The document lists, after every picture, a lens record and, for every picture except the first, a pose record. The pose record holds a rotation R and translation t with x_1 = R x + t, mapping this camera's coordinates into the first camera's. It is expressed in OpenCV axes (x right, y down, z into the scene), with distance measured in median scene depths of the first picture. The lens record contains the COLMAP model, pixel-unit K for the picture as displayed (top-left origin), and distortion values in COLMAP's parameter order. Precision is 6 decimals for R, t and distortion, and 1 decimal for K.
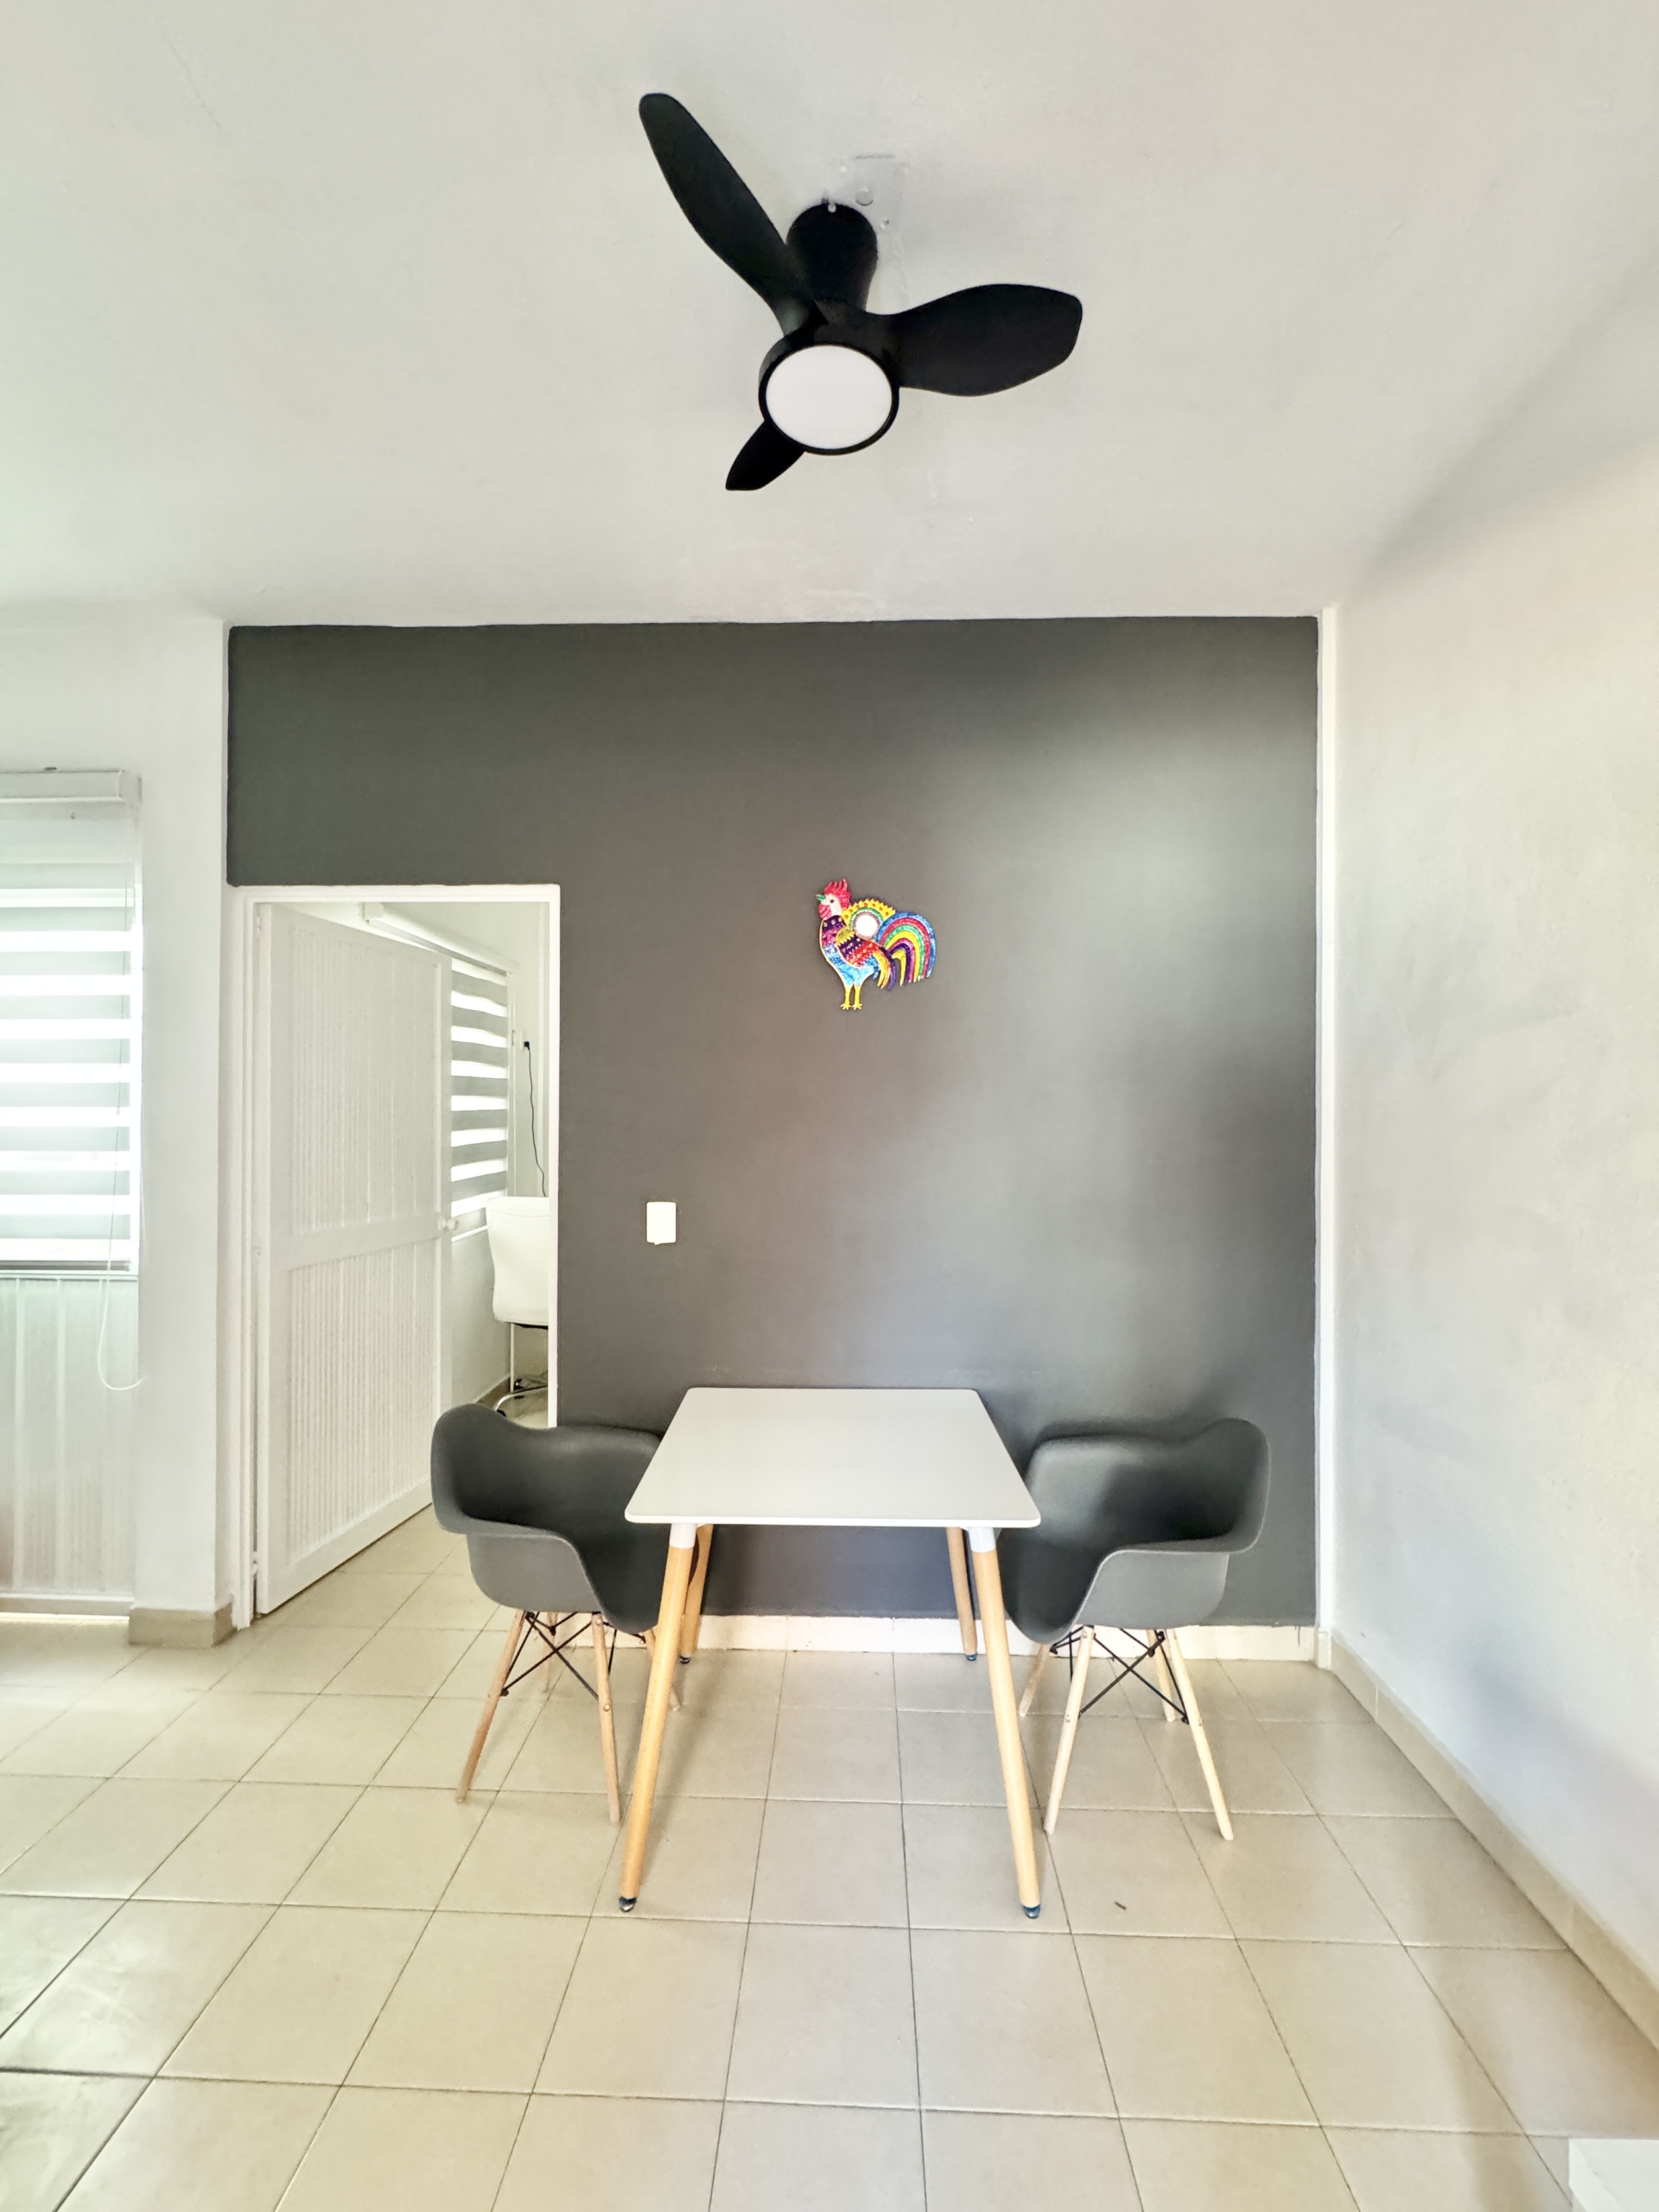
lens RADIAL K [[885.4, 0, 837.4], [0, 885.4, 1110.4], [0, 0, 1]] dist [-0.001948, 0.000711]
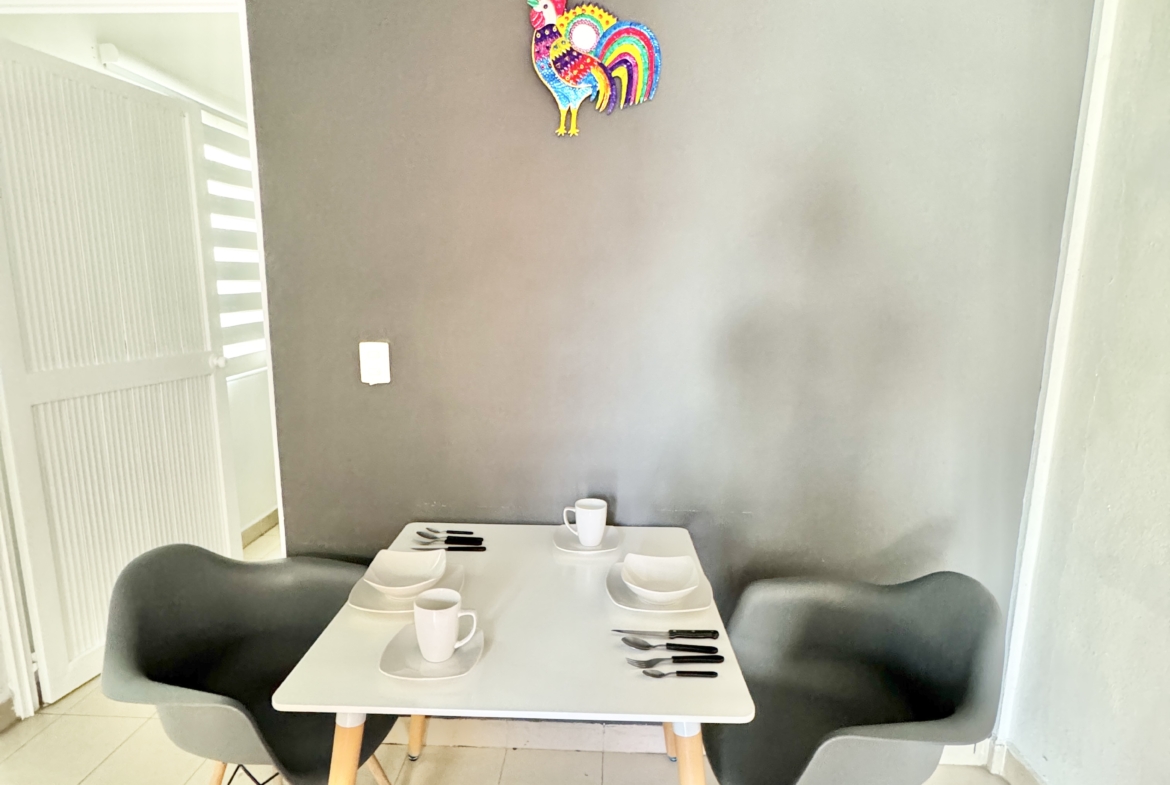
lens RADIAL K [[623.4, 0, 590.2], [0, 623.4, 390.1], [0, 0, 1]] dist [-0.006108, 0.002983]
pose [[0.999945, 0.009525, 0.004292, 0.039671], [-0.010116, 0.985376, 0.170092, 0.036703], [-0.002609, -0.170126, 0.985419, 0.316490]]
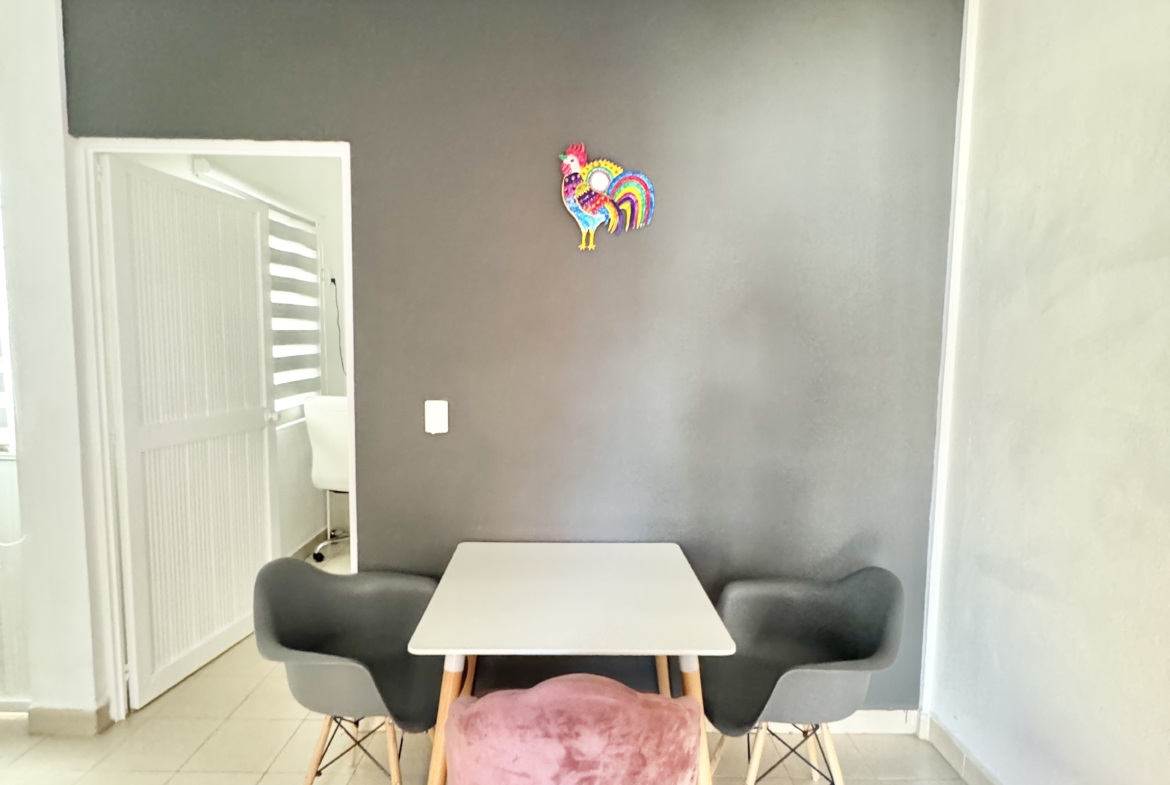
lens RADIAL K [[623.4, 0, 592.7], [0, 623.4, 393.3], [0, 0, 1]] dist [-0.006108, 0.002983]
pose [[0.998966, 0.007226, 0.044896, -0.014222], [-0.011185, 0.996007, 0.088567, 0.010984], [-0.044077, -0.088977, 0.995058, 0.099739]]
